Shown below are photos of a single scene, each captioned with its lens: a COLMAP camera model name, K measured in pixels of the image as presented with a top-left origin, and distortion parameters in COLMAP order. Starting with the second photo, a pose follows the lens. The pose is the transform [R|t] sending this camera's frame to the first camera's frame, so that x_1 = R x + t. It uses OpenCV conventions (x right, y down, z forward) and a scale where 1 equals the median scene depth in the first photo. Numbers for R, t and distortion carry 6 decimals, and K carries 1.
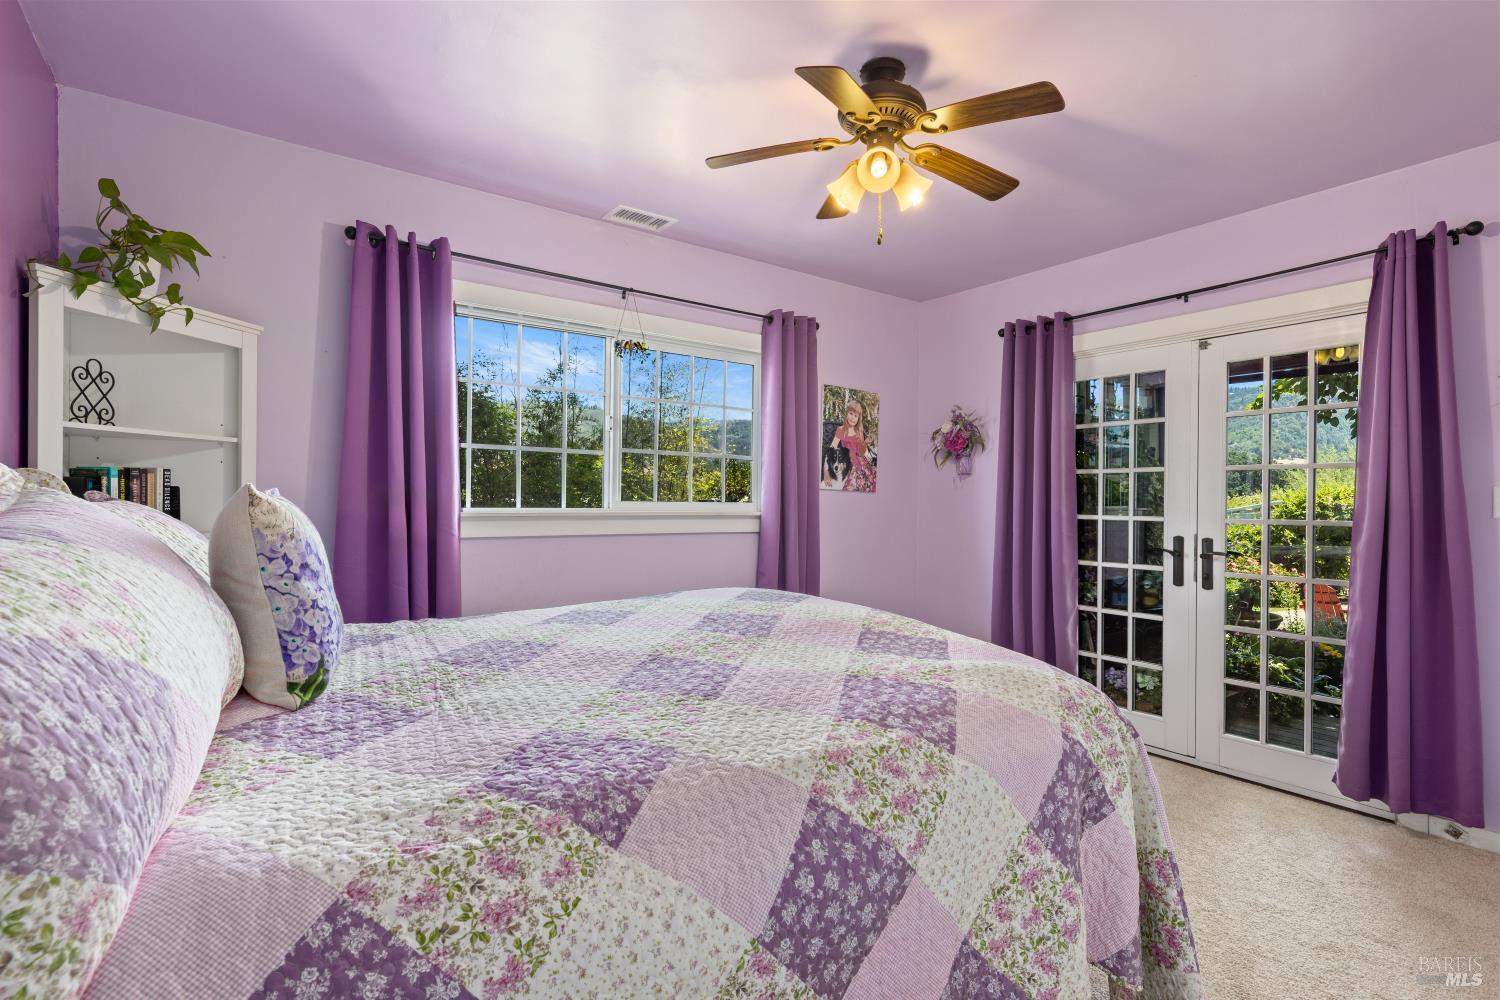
lens RADIAL K [[724.1, 0, 750.0], [0, 724.1, 500.0], [0, 0, 1]] dist [0.000213, 0.000026]
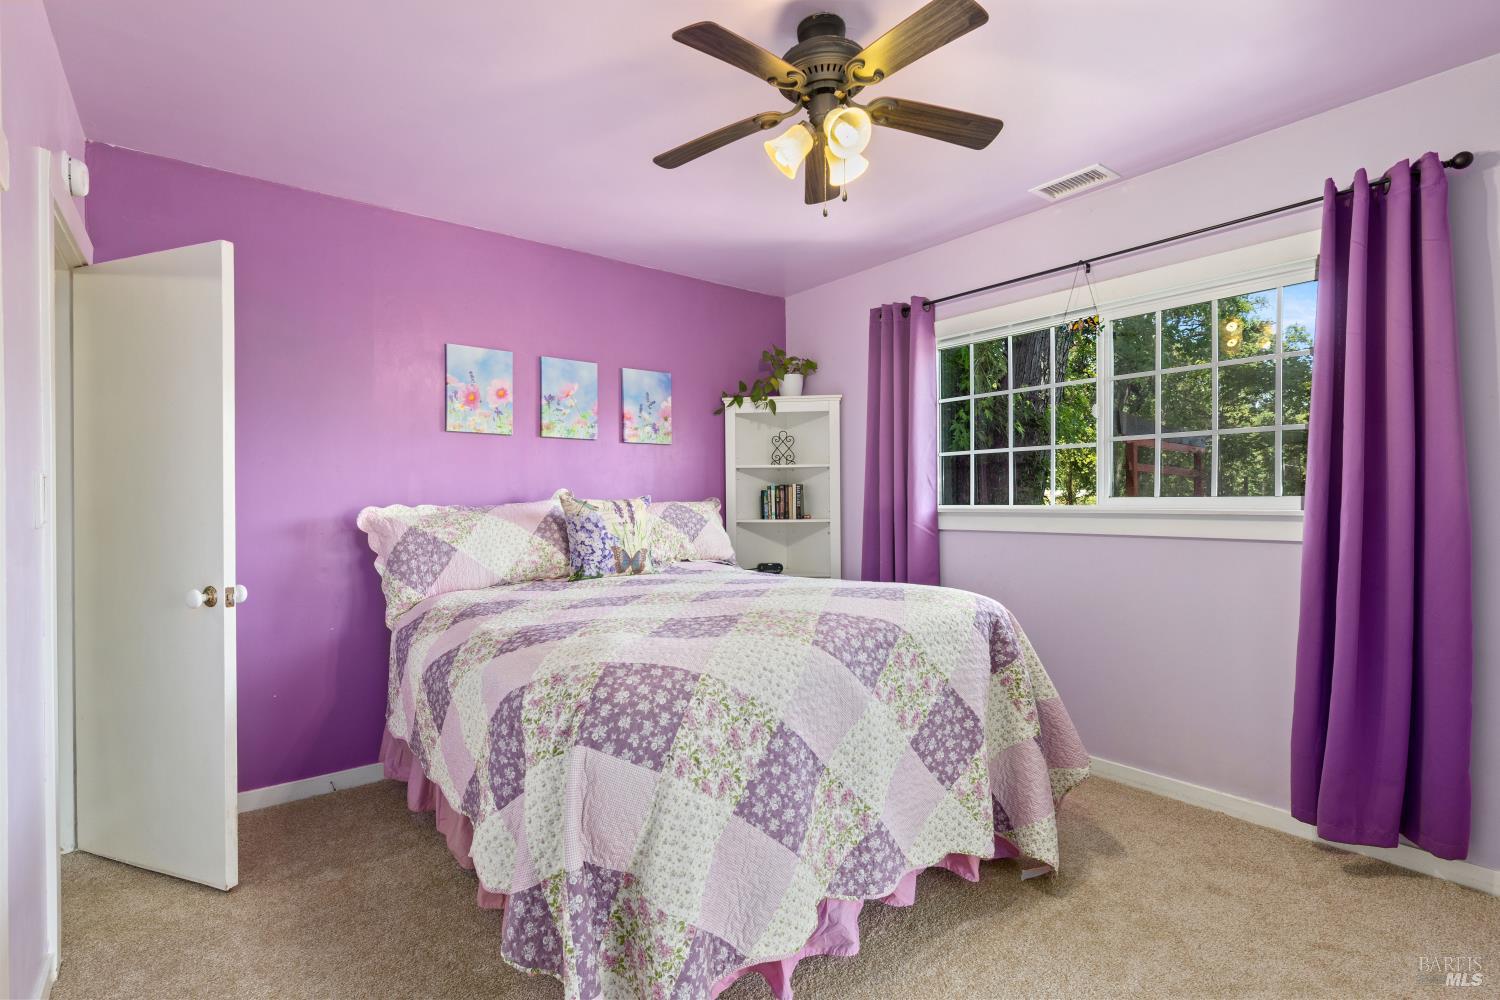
lens RADIAL K [[724.1, 0, 750.0], [0, 724.1, 500.0], [0, 0, 1]] dist [0.000213, 0.000026]
pose [[0.046572, -0.012926, -0.998831, 0.829236], [0.008260, 0.999887, -0.012555, 0.014470], [0.998881, -0.007666, 0.046674, 0.636367]]
